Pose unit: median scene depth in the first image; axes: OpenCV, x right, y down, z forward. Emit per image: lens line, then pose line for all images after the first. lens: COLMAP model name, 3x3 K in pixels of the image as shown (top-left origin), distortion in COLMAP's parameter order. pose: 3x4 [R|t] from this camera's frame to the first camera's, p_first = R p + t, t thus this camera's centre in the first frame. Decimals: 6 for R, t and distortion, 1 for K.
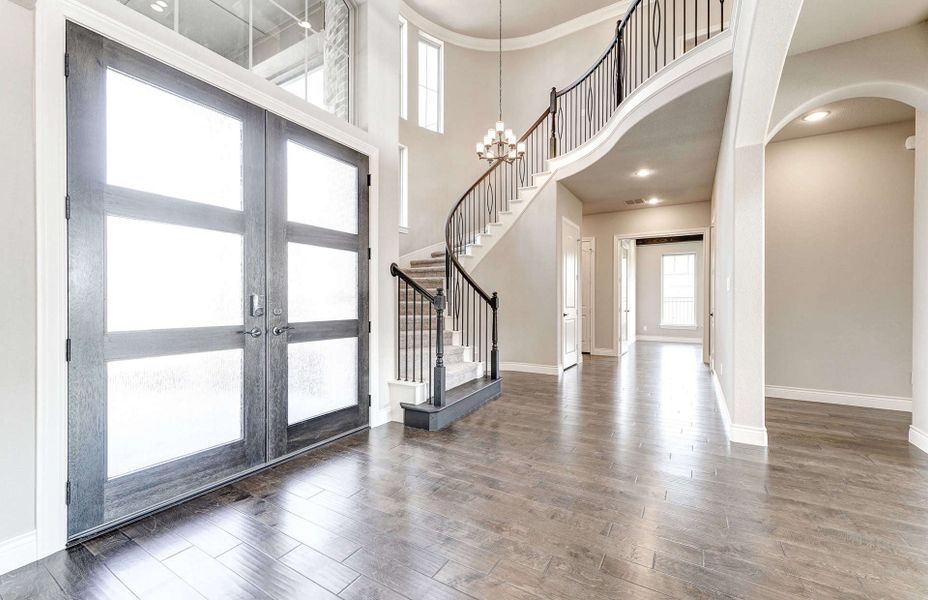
lens RADIAL K [[368.5, 0, 488.9], [0, 368.5, 302.7], [0, 0, 1]] dist [0.002502, 0.000241]
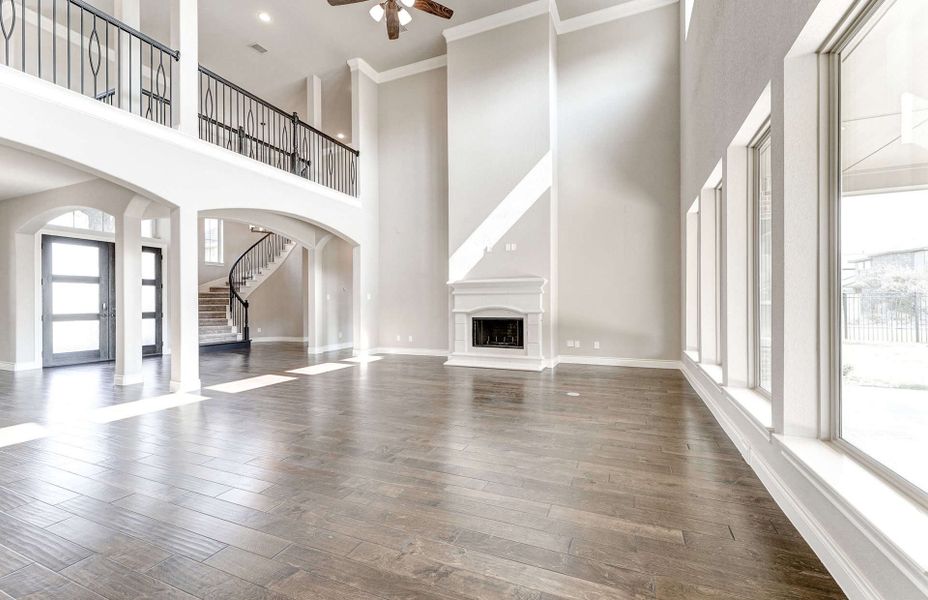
lens RADIAL K [[363.2, 0, 489.7], [0, 363.2, 301.2], [0, 0, 1]] dist [0.001859, 0.000173]
pose [[0.989886, -0.009105, 0.141576, 1.206193], [0.010390, 0.999911, -0.008344, 0.011690], [-0.141488, 0.009731, 0.989892, -1.399903]]
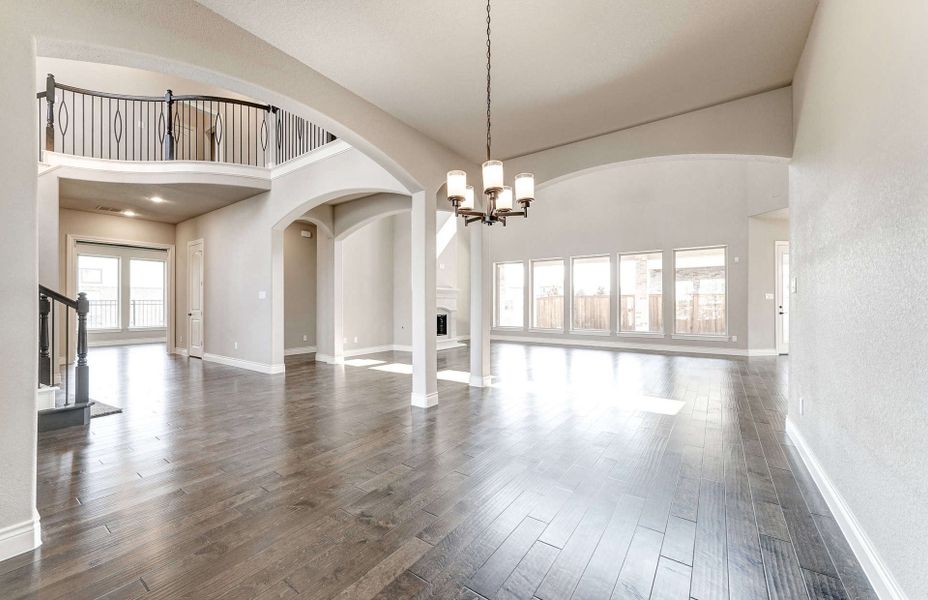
lens RADIAL K [[362.8, 0, 464.0], [0, 362.8, 300.0], [0, 0, 1]] dist [0.001723, 0.000076]
pose [[0.106188, 0.006249, 0.994326, -0.851169], [0.008233, 0.999940, -0.007164, -0.001483], [-0.994312, 0.008947, 0.106130, -0.169488]]
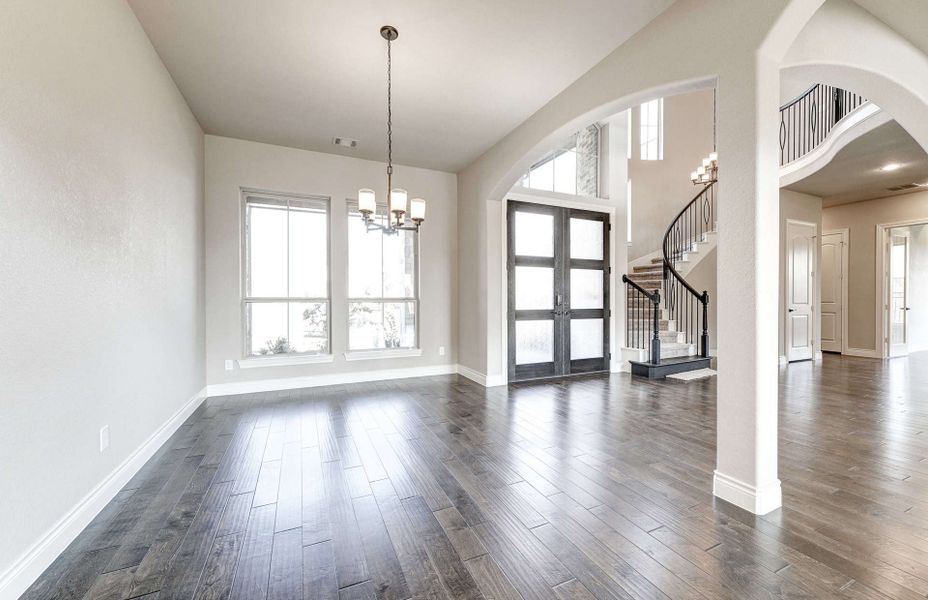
lens RADIAL K [[362.8, 0, 464.0], [0, 362.8, 300.0], [0, 0, 1]] dist [0.001723, 0.000076]
pose [[0.803890, 0.000844, -0.594778, 0.101870], [-0.000235, 0.999999, 0.001101, 0.002087], [0.594778, -0.000746, 0.803889, -0.579446]]
